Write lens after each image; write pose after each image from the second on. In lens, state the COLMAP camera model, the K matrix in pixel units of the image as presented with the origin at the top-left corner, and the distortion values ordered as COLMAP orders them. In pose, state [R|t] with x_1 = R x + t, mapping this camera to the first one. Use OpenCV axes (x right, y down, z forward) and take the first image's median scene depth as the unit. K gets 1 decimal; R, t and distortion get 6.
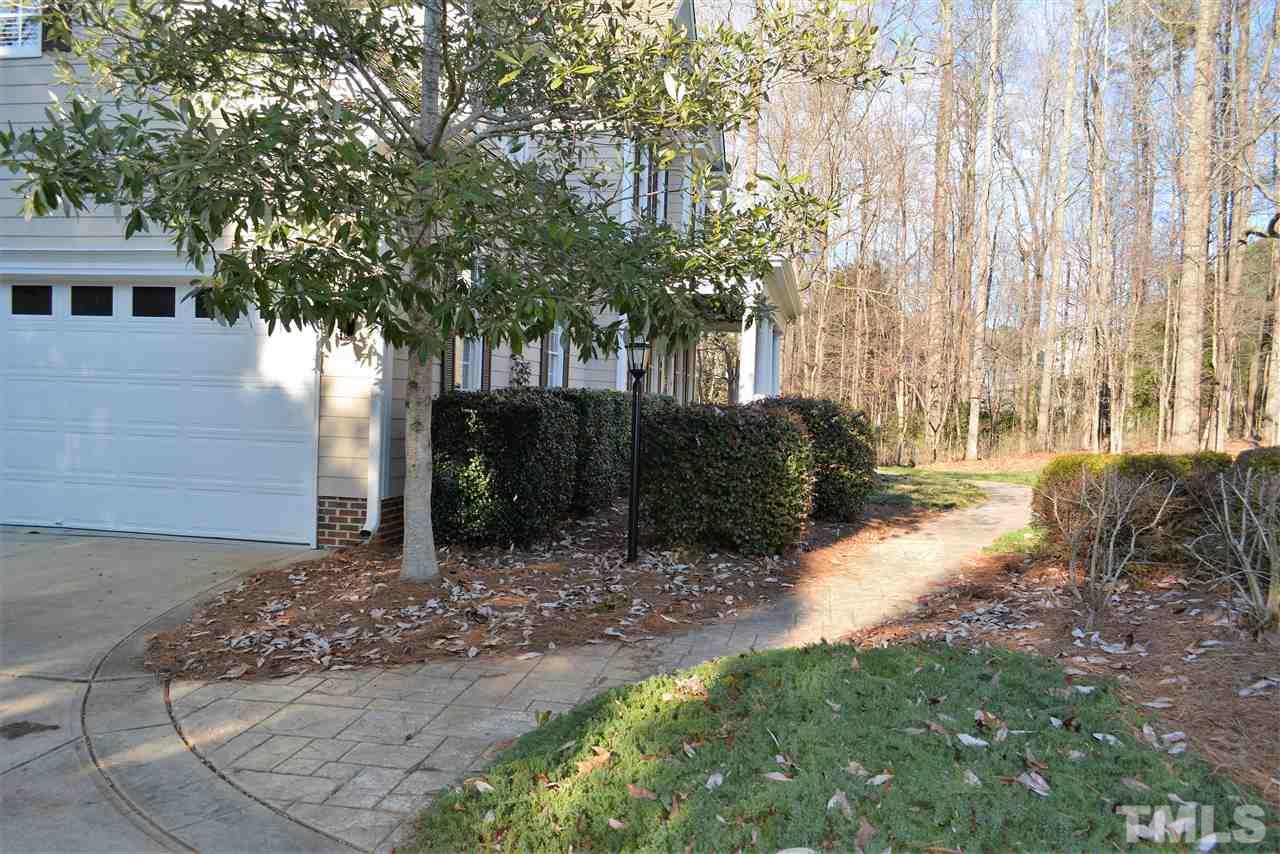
lens RADIAL K [[1003.8, 0, 643.0], [0, 1003.8, 431.5], [0, 0, 1]] dist [-0.007429, 0.001177]
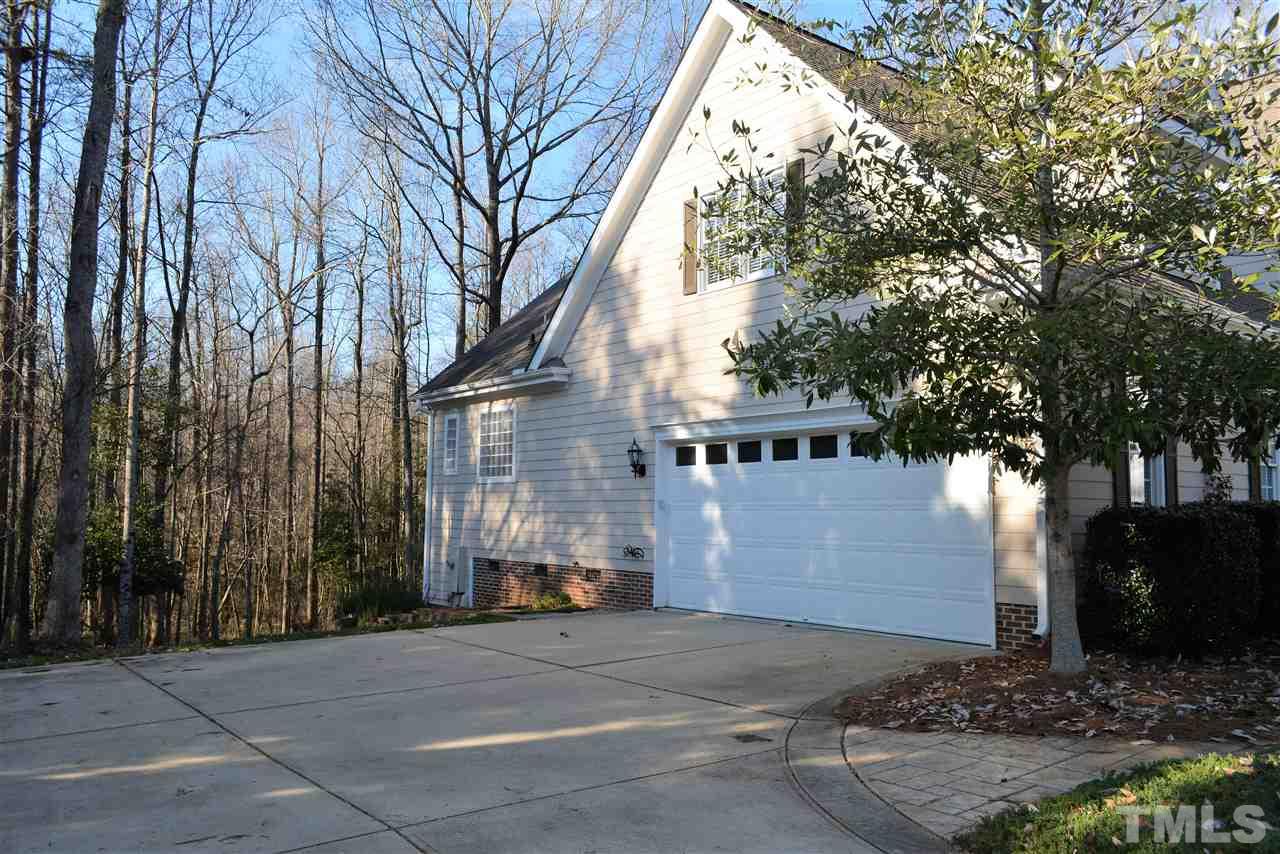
lens RADIAL K [[1003.8, 0, 643.0], [0, 1003.8, 431.5], [0, 0, 1]] dist [-0.007429, 0.001177]
pose [[0.748463, -0.081777, -0.658115, 0.160548], [-0.002742, 0.991978, -0.126381, 0.018432], [0.663171, 0.096396, 0.742235, -0.149569]]
